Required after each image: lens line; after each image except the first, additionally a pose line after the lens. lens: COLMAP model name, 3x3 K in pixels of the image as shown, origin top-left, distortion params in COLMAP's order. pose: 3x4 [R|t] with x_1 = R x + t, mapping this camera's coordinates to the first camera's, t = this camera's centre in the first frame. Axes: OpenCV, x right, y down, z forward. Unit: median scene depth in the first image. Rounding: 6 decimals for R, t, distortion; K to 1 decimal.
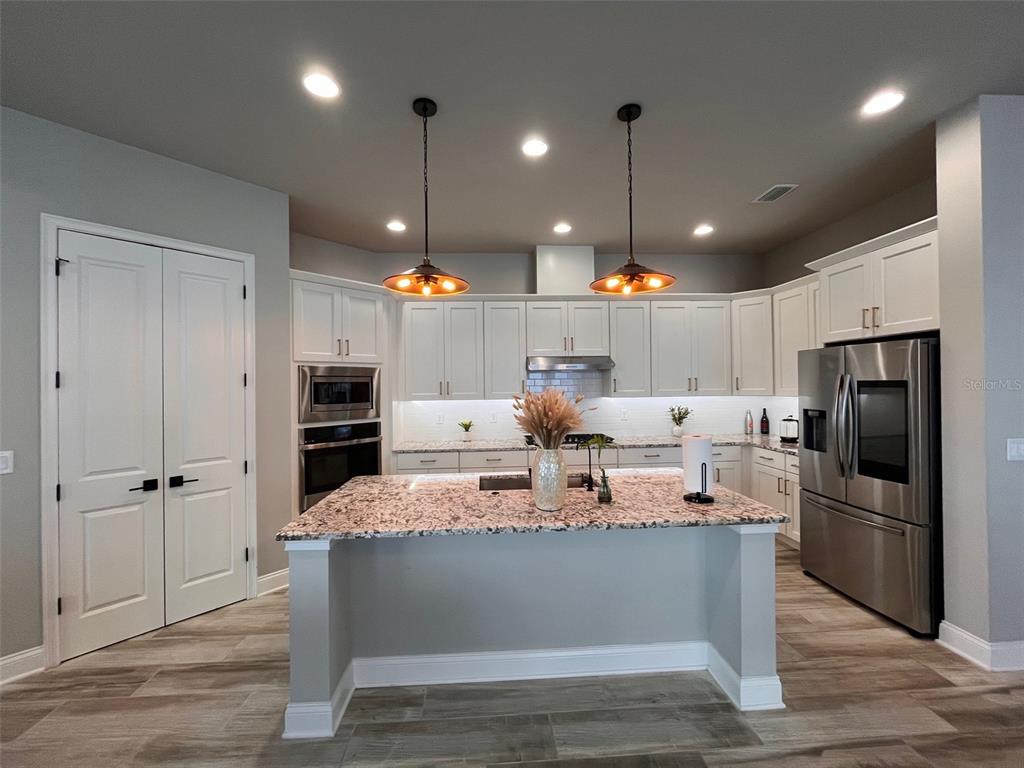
lens RADIAL K [[414.1, 0, 507.6], [0, 414.1, 382.6], [0, 0, 1]] dist [0.001348, 0.000179]
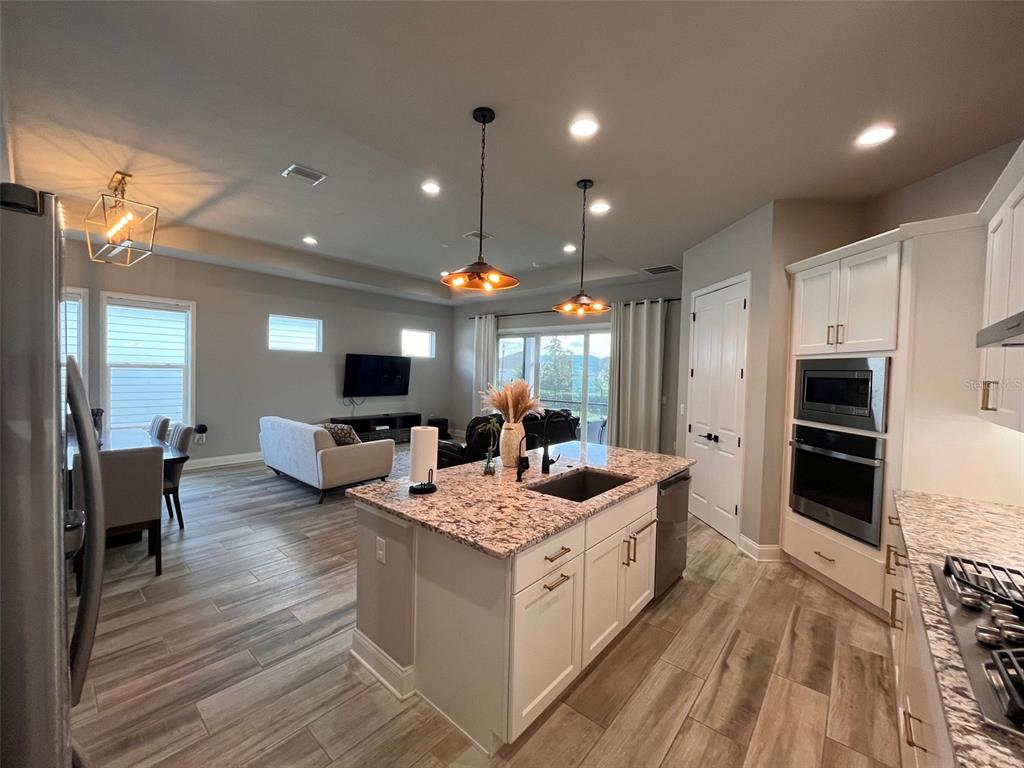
lens RADIAL K [[414.1, 0, 507.1], [0, 414.1, 383.9], [0, 0, 1]] dist [0.001348, 0.000179]
pose [[-0.701052, 0.011109, -0.713024, 0.664278], [-0.013215, 0.999505, 0.028564, -0.004675], [0.712988, 0.029447, -0.700558, 1.185901]]
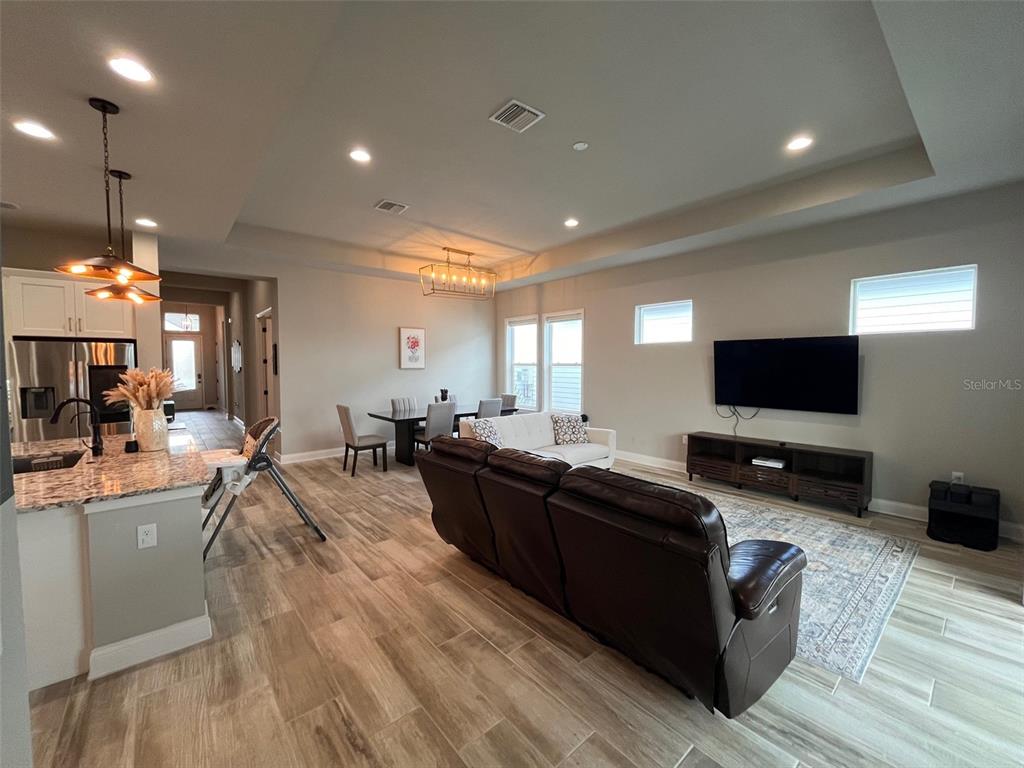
lens RADIAL K [[414.1, 0, 508.6], [0, 414.1, 384.9], [0, 0, 1]] dist [0.001348, 0.000179]
pose [[-0.597536, -0.033921, 0.801124, -1.100003], [-0.000313, 0.999115, 0.042071, 0.005075], [-0.801842, 0.024888, -0.597017, 0.529075]]
